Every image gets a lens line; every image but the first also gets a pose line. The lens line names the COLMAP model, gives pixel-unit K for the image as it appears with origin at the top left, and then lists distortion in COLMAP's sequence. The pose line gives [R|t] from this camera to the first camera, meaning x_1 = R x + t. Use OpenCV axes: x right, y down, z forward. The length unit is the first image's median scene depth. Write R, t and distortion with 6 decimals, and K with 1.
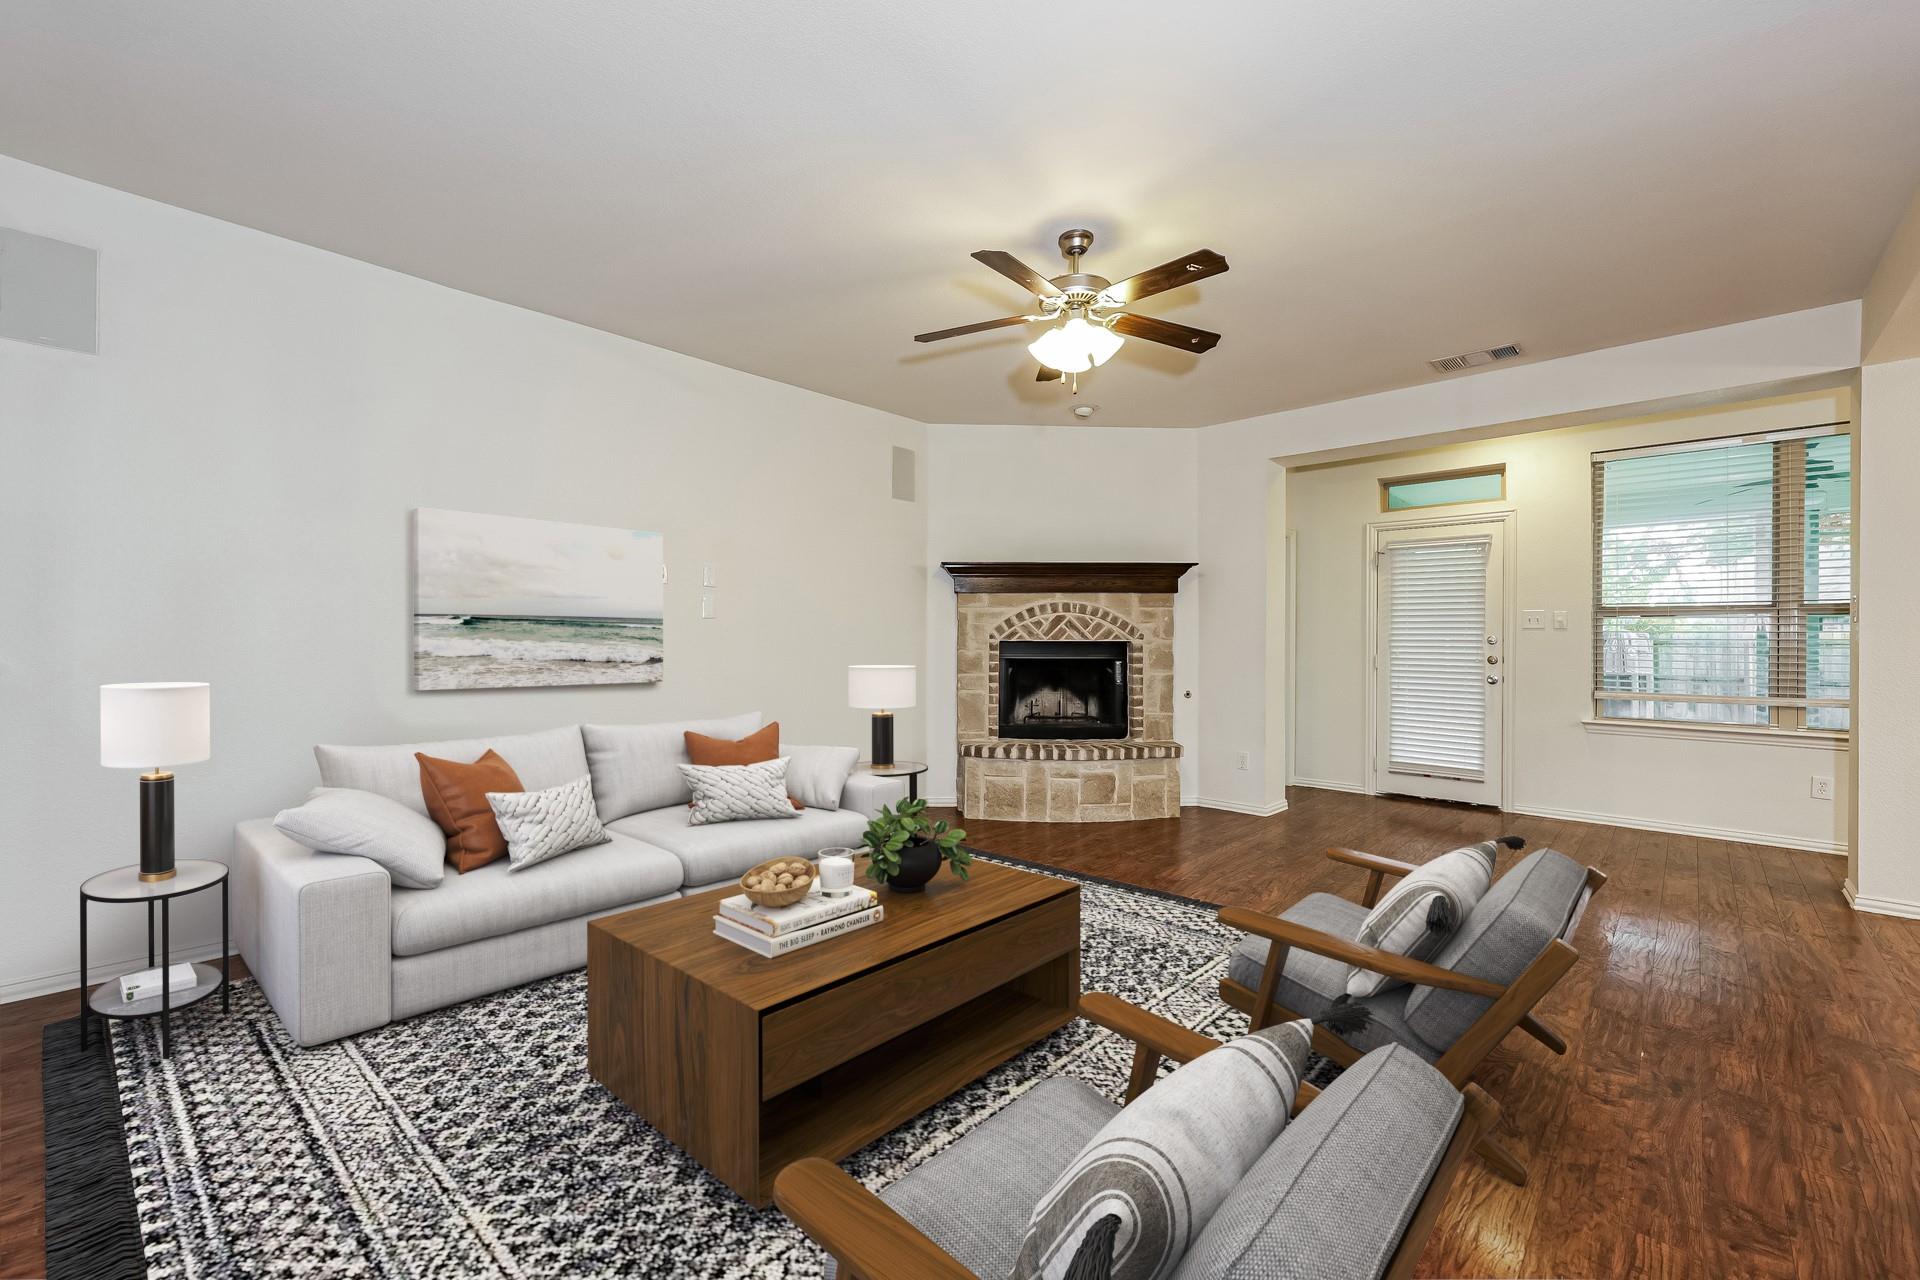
lens RADIAL K [[776.5, 0, 963.1], [0, 776.5, 649.4], [0, 0, 1]] dist [0.001684, 0.000255]
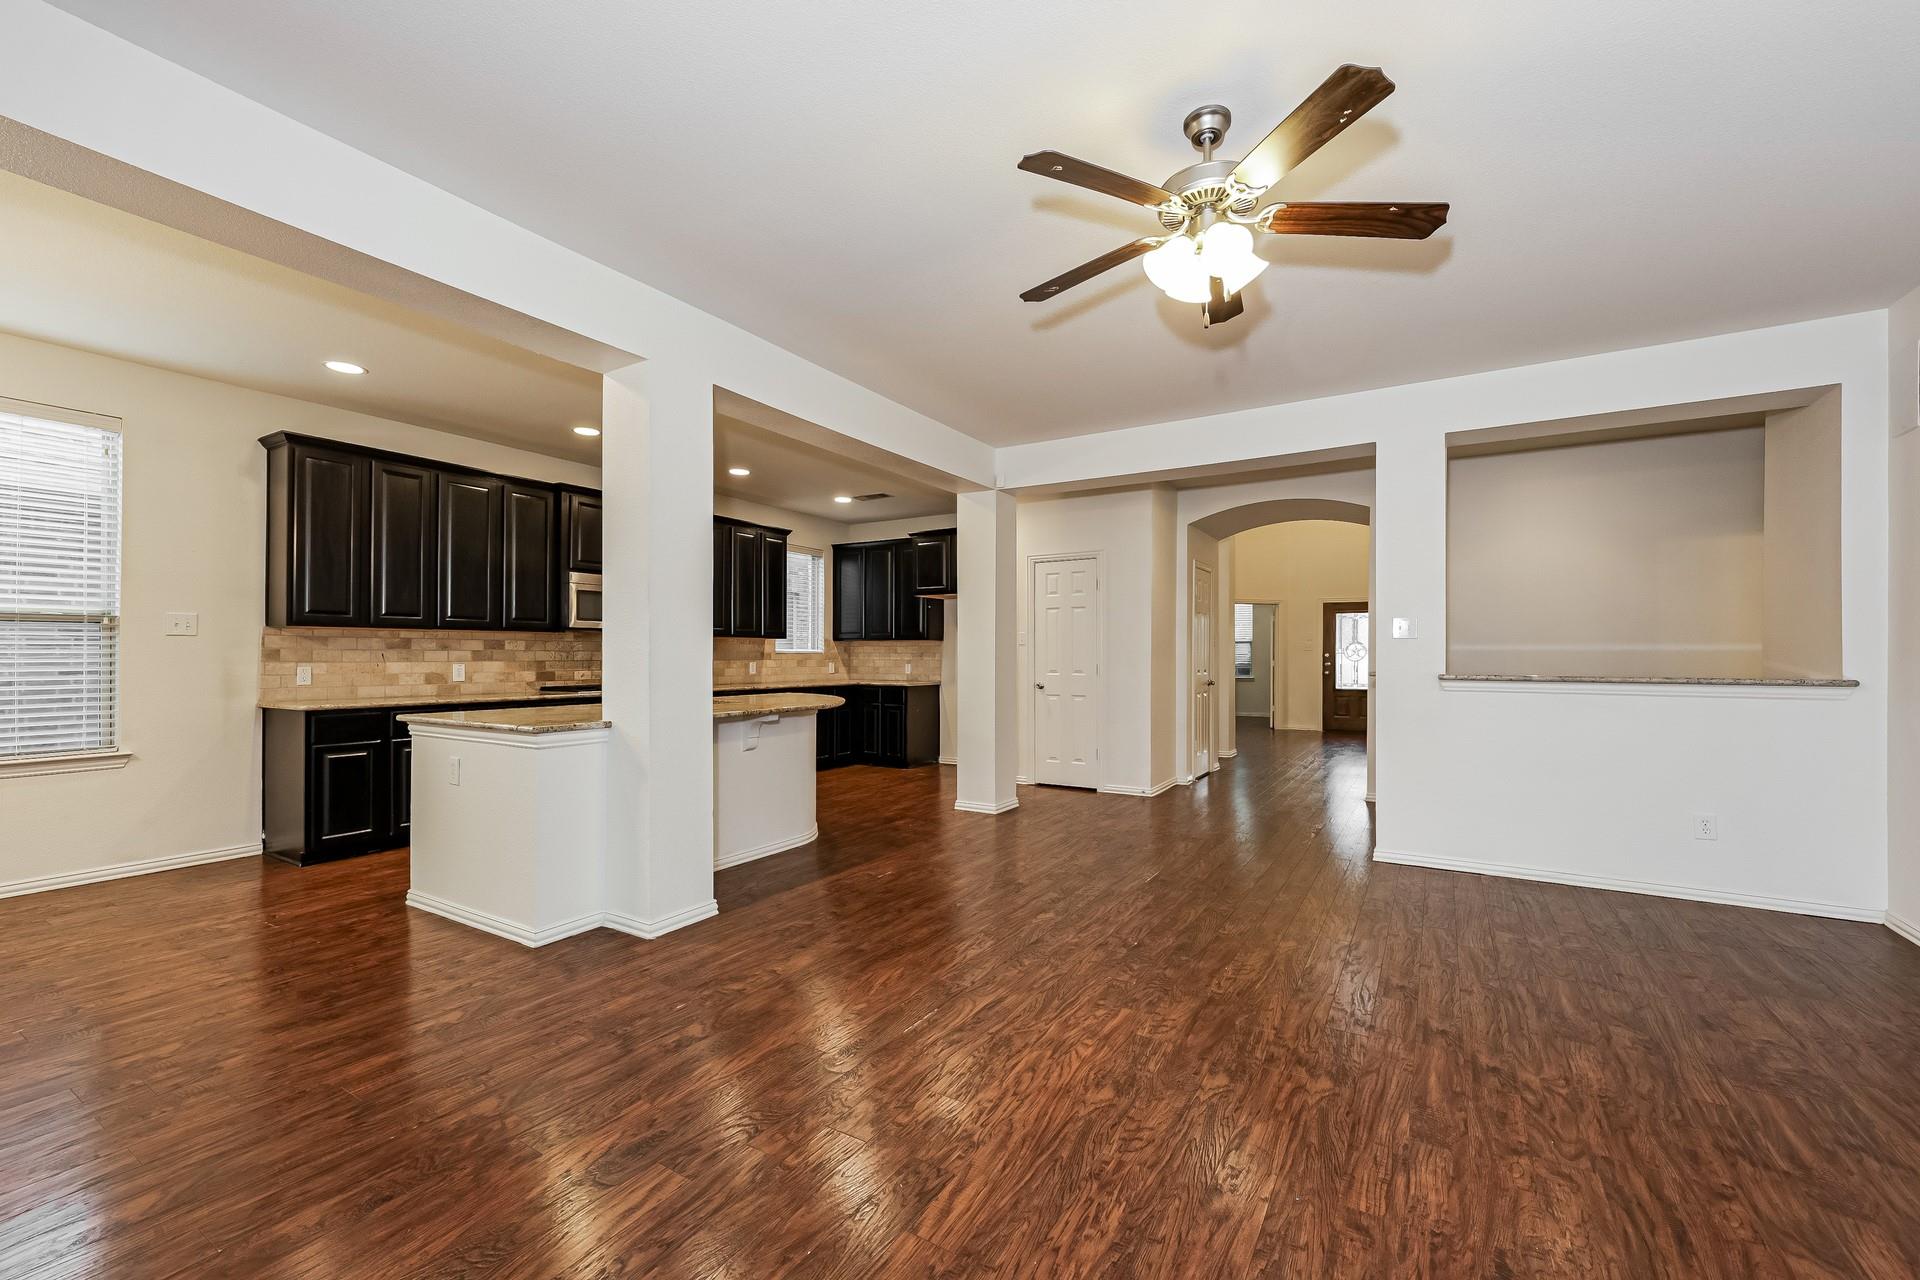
lens RADIAL K [[776.5, 0, 963.1], [0, 776.5, 649.4], [0, 0, 1]] dist [0.001684, 0.000255]
pose [[-0.977756, -0.004405, -0.209700, 0.533264], [-0.004724, 0.999988, 0.001018, -0.017661], [0.209693, 0.001986, -0.977765, 1.690324]]
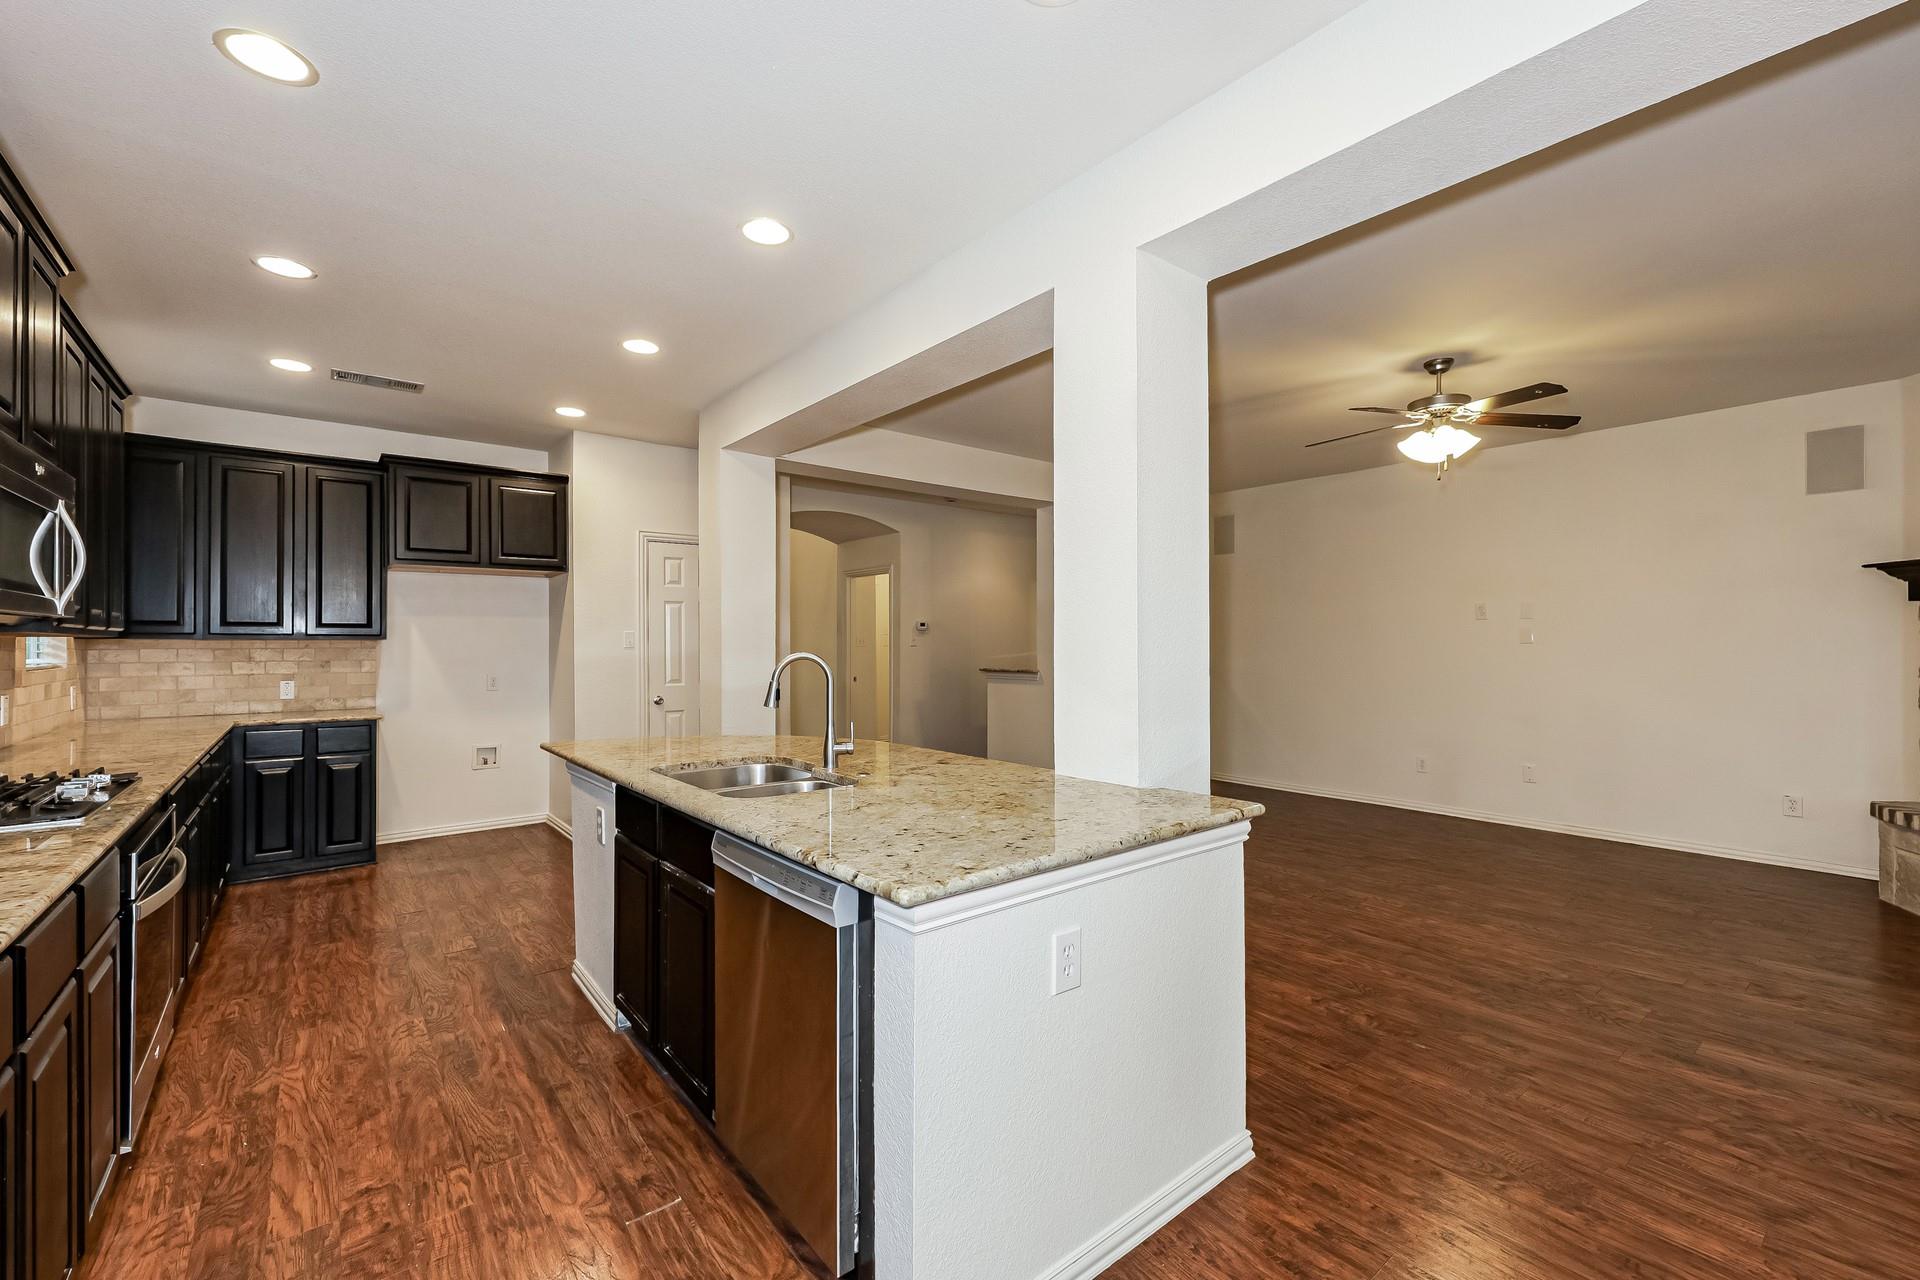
lens RADIAL K [[795.5, 0, 960.0], [0, 795.5, 640.0], [0, 0, 1]] dist [0.002480, 0.000204]
pose [[-0.128253, -0.005182, -0.991728, 1.596007], [-0.006924, 0.999967, -0.004329, -0.046152], [0.991717, 0.006312, -0.128285, 0.362772]]
